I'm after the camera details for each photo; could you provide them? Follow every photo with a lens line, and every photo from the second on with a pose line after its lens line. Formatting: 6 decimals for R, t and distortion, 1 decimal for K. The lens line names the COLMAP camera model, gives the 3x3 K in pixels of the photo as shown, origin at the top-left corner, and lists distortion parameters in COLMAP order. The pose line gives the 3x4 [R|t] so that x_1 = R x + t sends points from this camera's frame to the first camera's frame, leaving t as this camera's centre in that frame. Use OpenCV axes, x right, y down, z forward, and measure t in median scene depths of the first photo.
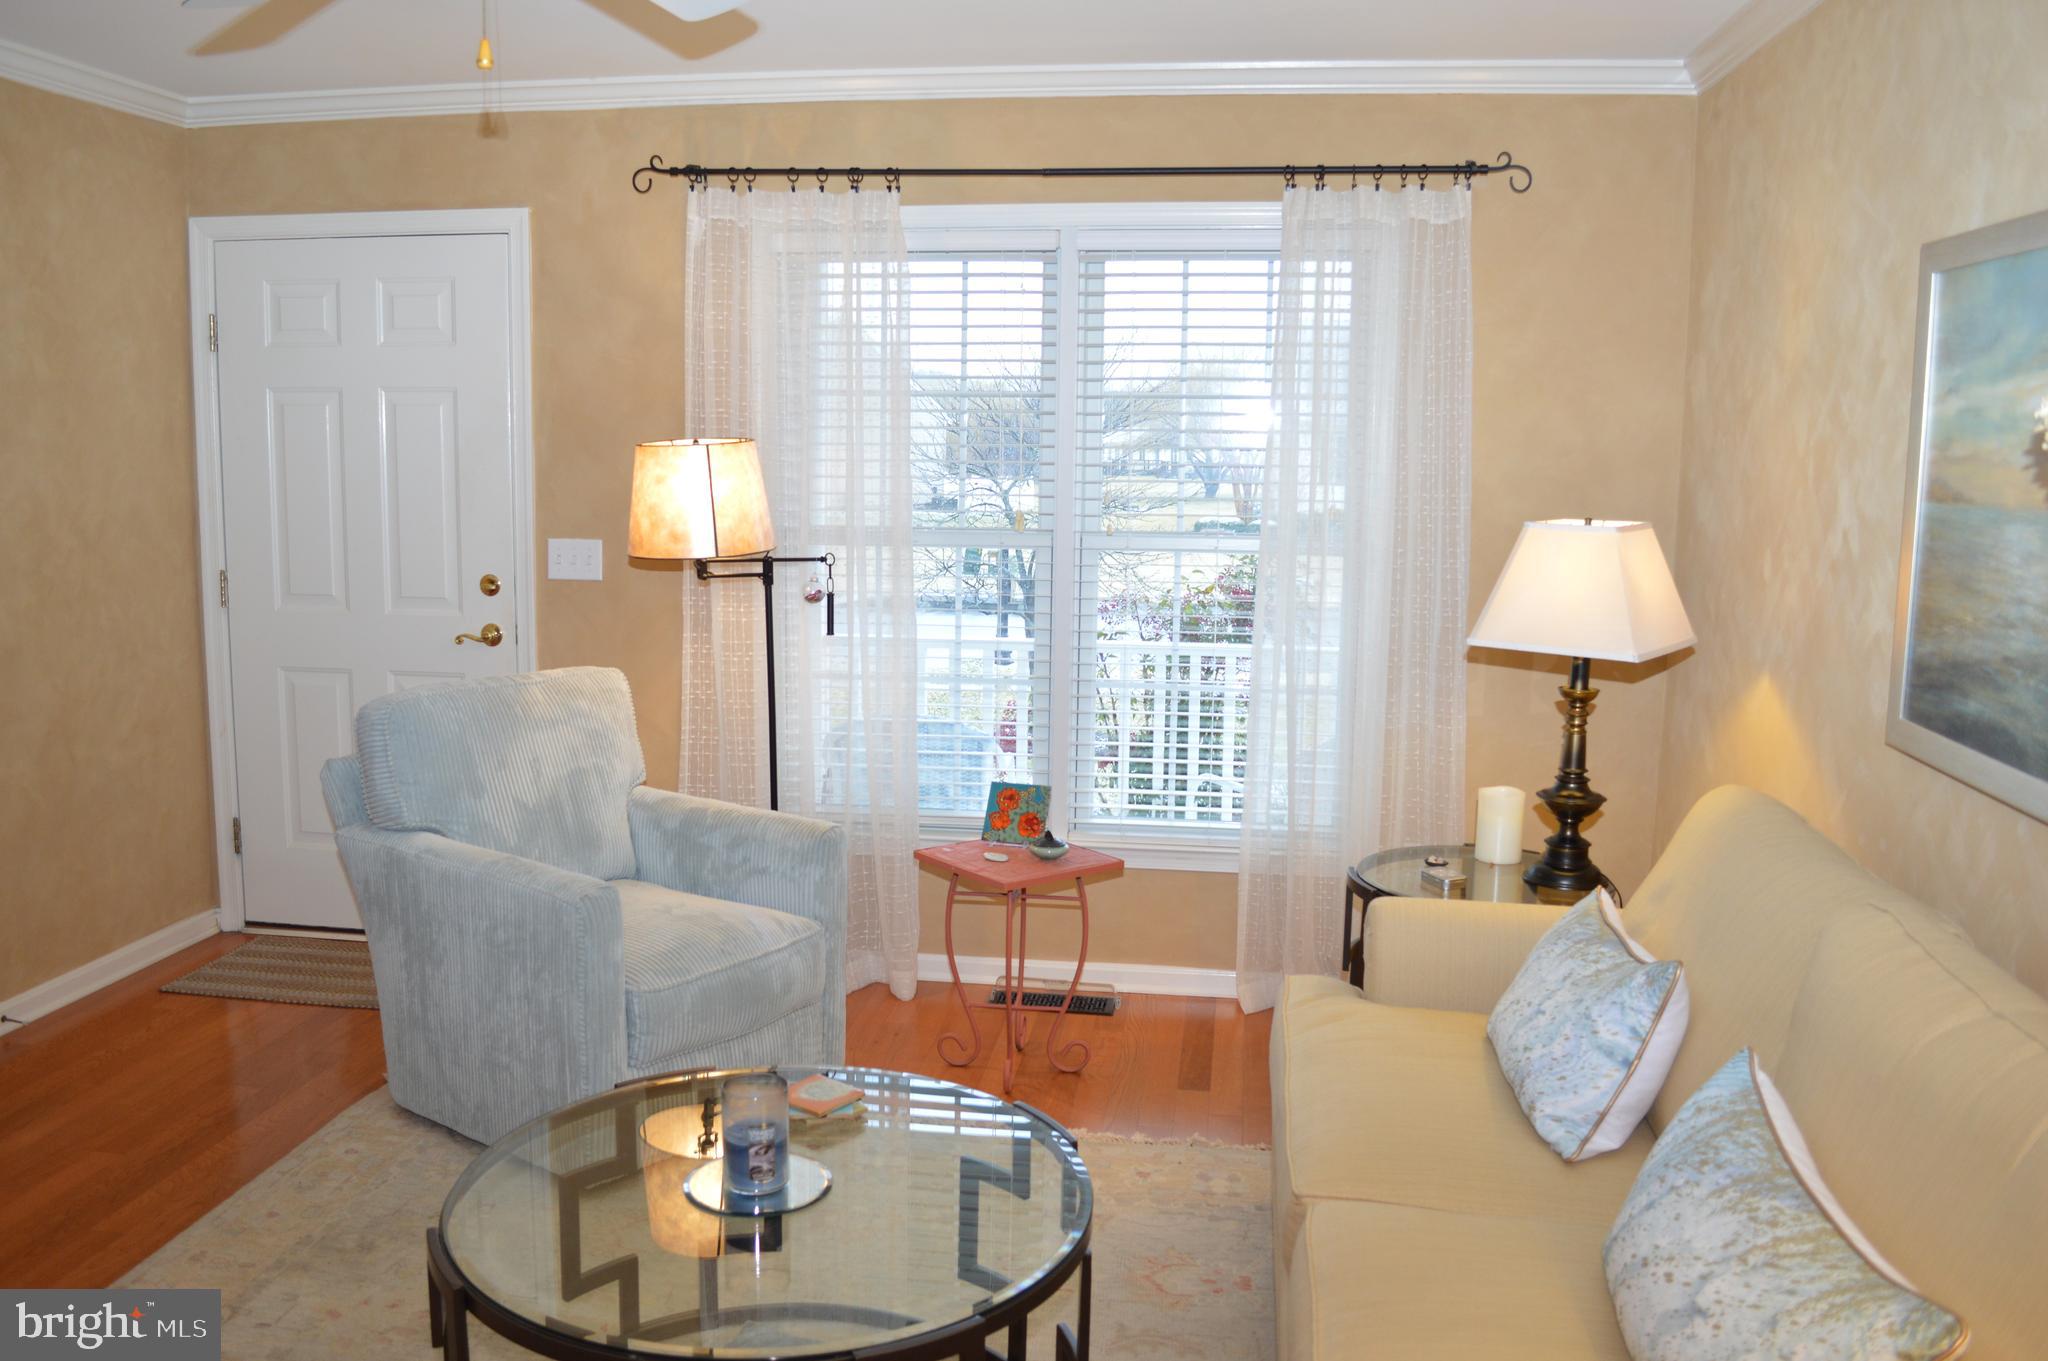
lens RADIAL K [[1635.5, 0, 1024.0], [0, 1635.5, 680.5], [0, 0, 1]] dist [-0.074432, -0.003977]
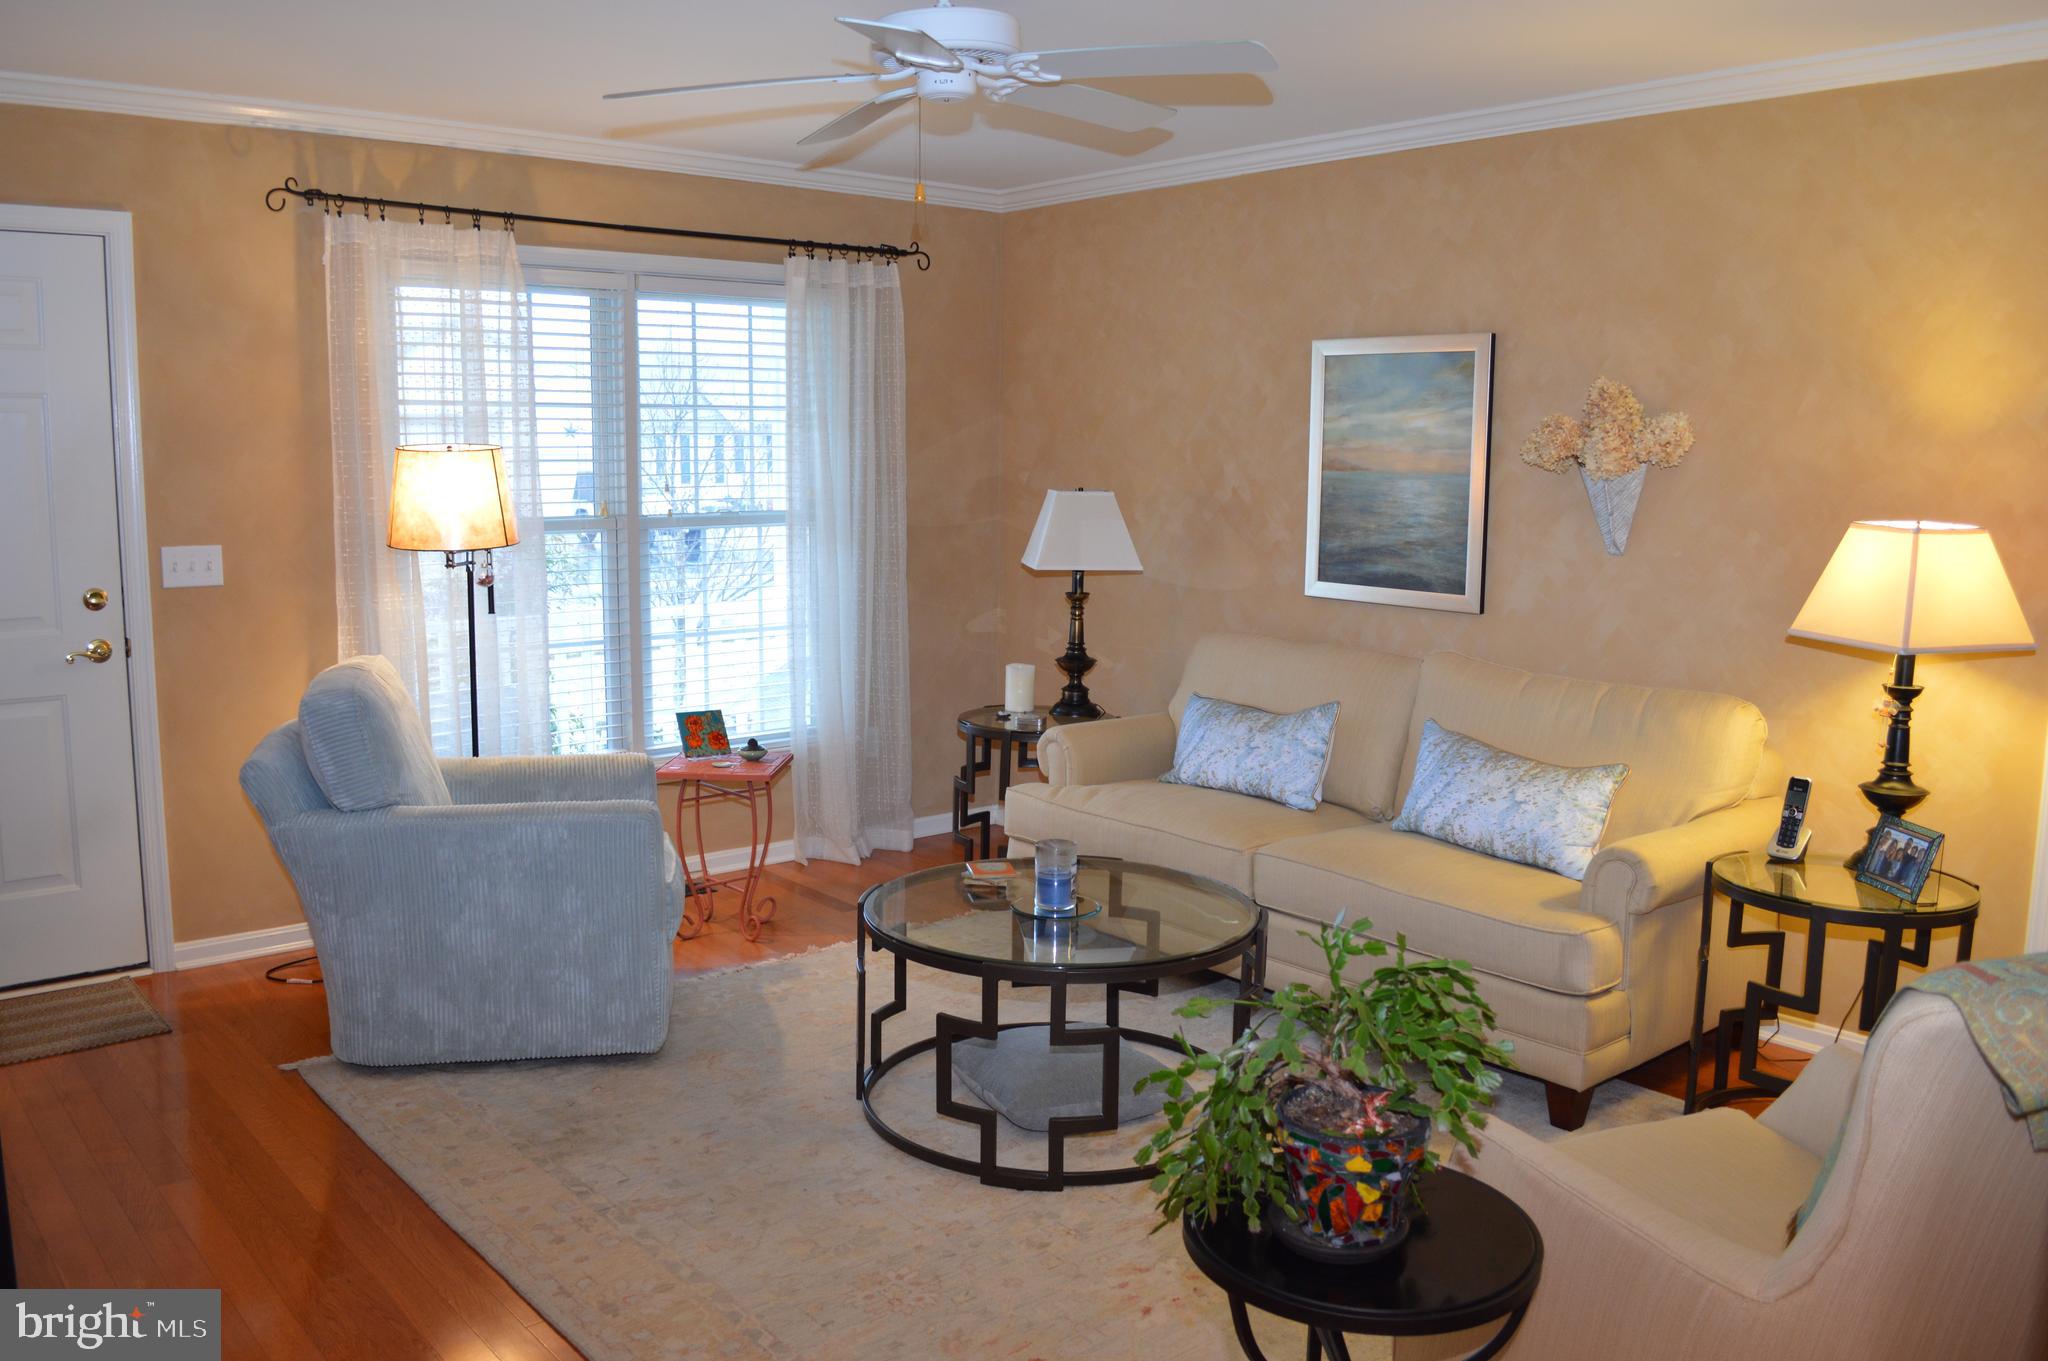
lens RADIAL K [[1635.5, 0, 1024.0], [0, 1635.5, 680.5], [0, 0, 1]] dist [-0.074432, -0.003977]
pose [[0.660483, -0.114905, 0.741997, -0.777857], [0.109031, 0.992424, 0.056633, -0.005206], [-0.742883, 0.043495, 0.668007, -0.043844]]
